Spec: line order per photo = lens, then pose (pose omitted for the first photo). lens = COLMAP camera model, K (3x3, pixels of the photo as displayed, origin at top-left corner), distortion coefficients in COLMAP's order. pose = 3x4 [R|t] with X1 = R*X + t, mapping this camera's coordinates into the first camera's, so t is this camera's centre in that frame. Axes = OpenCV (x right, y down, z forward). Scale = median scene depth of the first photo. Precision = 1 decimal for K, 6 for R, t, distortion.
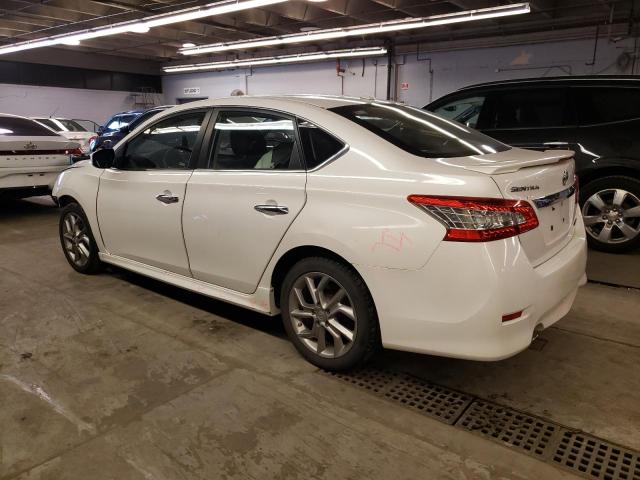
lens RADIAL K [[544.4, 0, 320.1], [0, 544.4, 225.5], [0, 0, 1]] dist [0.004693, 0.001038]
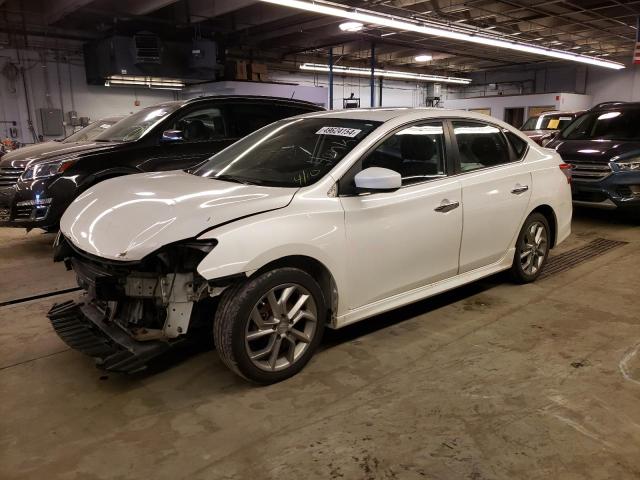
lens RADIAL K [[538.4, 0, 320.0], [0, 538.4, 240.0], [0, 0, 1]] dist [-0.006472, -0.004135]
pose [[0.143108, -0.220193, 0.964901, -1.329198], [0.209134, 0.959650, 0.187978, -0.234922], [-0.967359, 0.174892, 0.183384, 1.088168]]
